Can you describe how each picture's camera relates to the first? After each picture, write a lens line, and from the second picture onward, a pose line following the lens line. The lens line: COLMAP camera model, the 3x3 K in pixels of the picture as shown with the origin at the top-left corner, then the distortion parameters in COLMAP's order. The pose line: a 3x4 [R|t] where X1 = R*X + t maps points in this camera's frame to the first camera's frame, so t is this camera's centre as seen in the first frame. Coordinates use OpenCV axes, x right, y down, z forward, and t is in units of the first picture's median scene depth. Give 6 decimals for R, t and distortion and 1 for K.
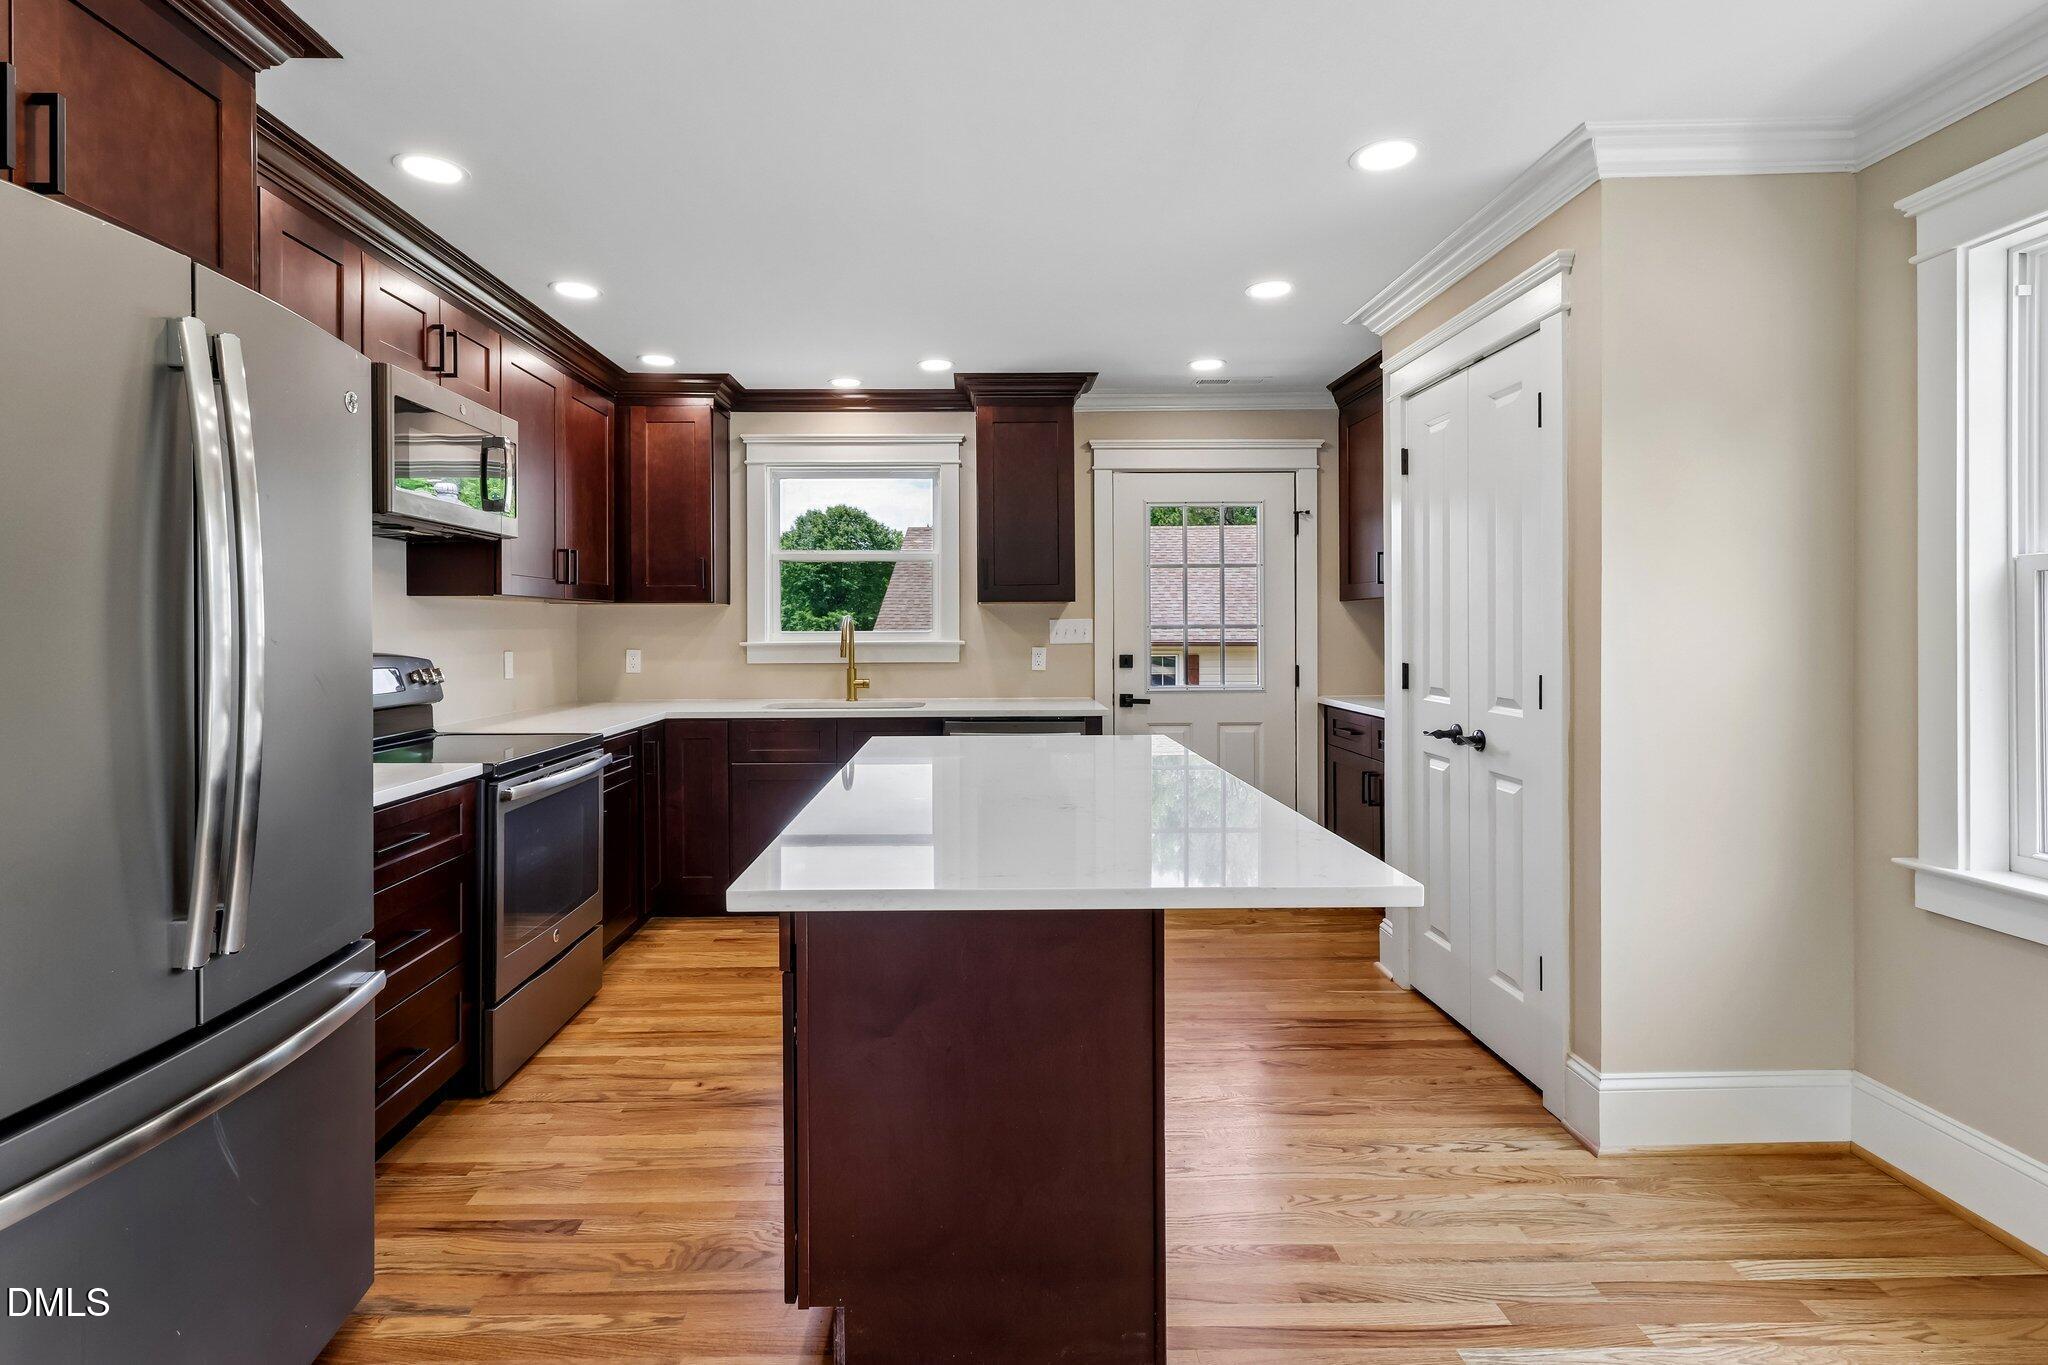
lens RADIAL K [[978.7, 0, 988.3], [0, 978.7, 632.9], [0, 0, 1]] dist [0.004121, 0.001416]
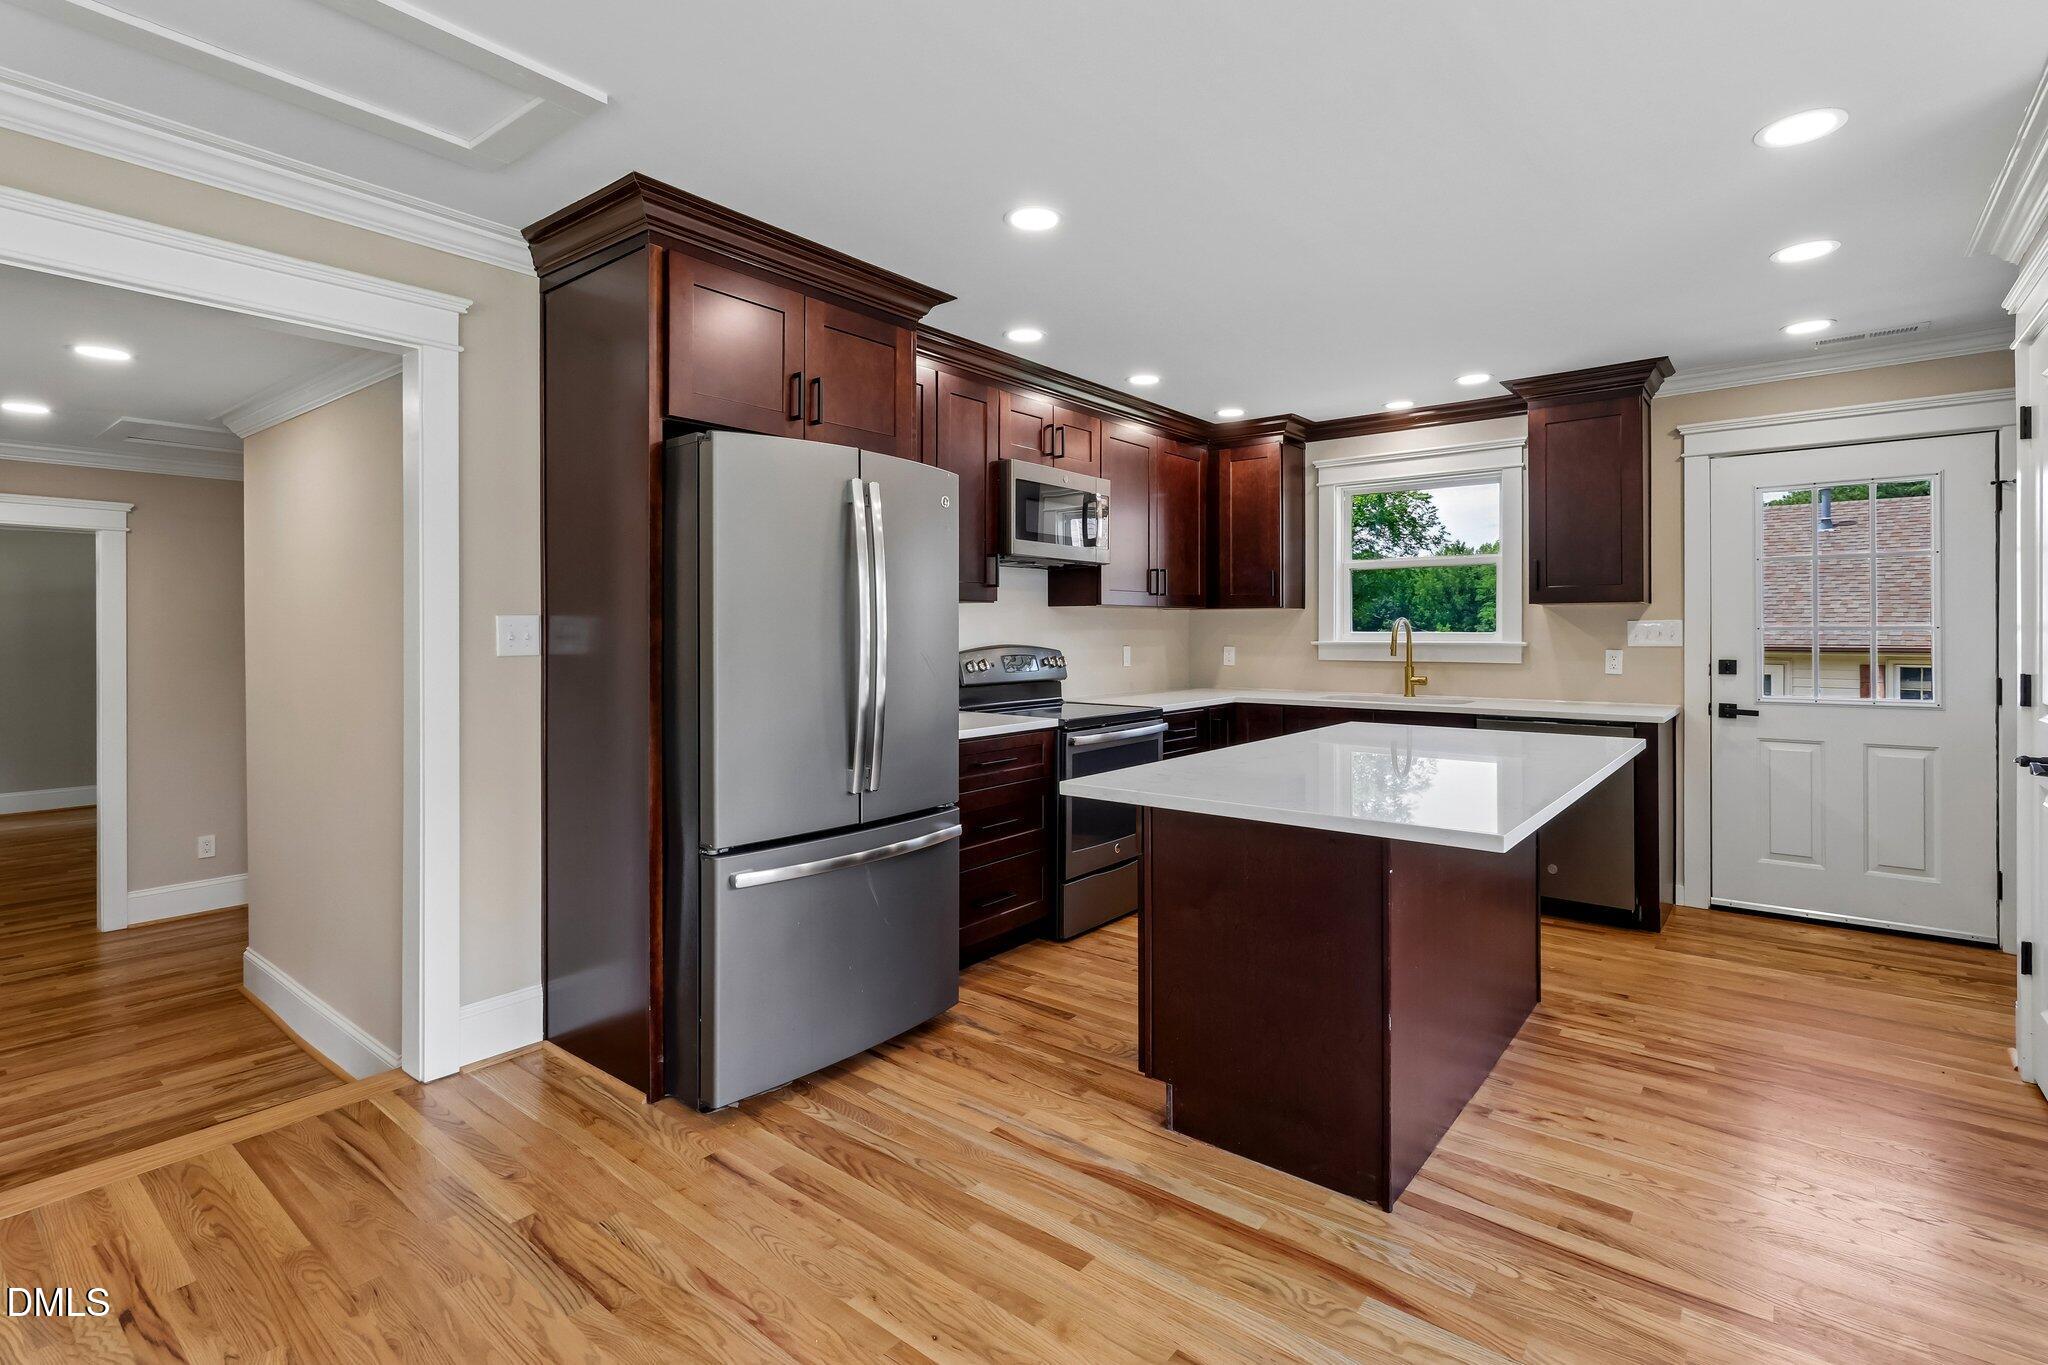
lens RADIAL K [[967.2, 0, 1023.3], [0, 967.2, 632.4], [0, 0, 1]] dist [-0.000102, 0.000474]
pose [[0.769493, 0.004107, -0.638642, 0.300511], [-0.005063, 0.999987, 0.000330, 0.000502], [0.638636, 0.002979, 0.769504, -0.134339]]
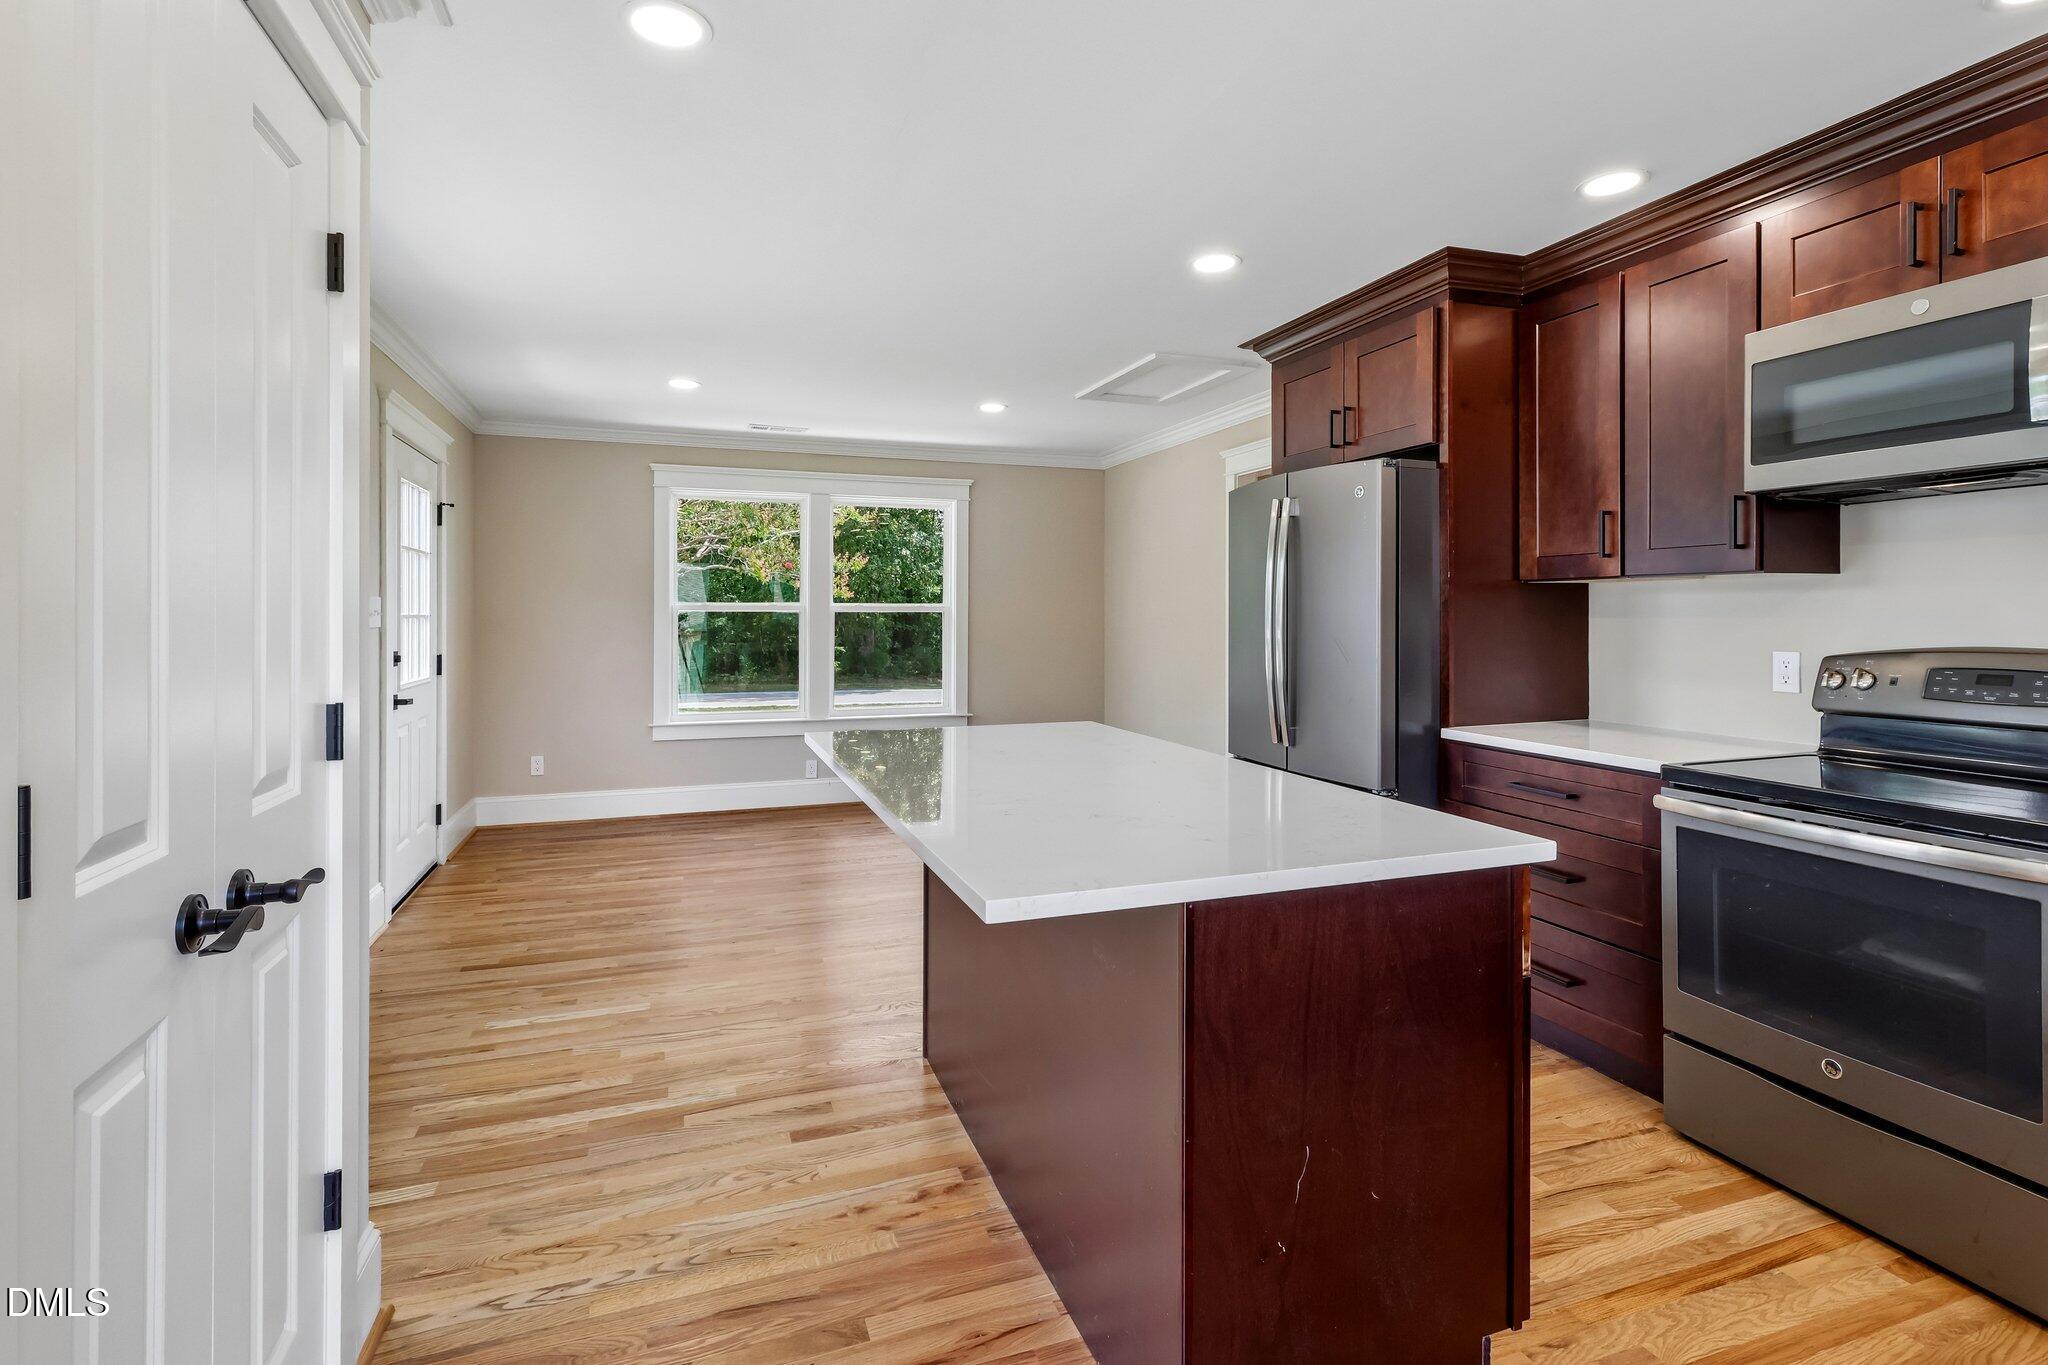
lens RADIAL K [[967.2, 0, 1023.3], [0, 967.2, 632.4], [0, 0, 1]] dist [-0.000102, 0.000474]
pose [[-0.945722, 0.010148, -0.324818, 0.271471], [0.002216, 0.999690, 0.024780, -0.010645], [0.324969, 0.022715, -0.945452, 1.288379]]
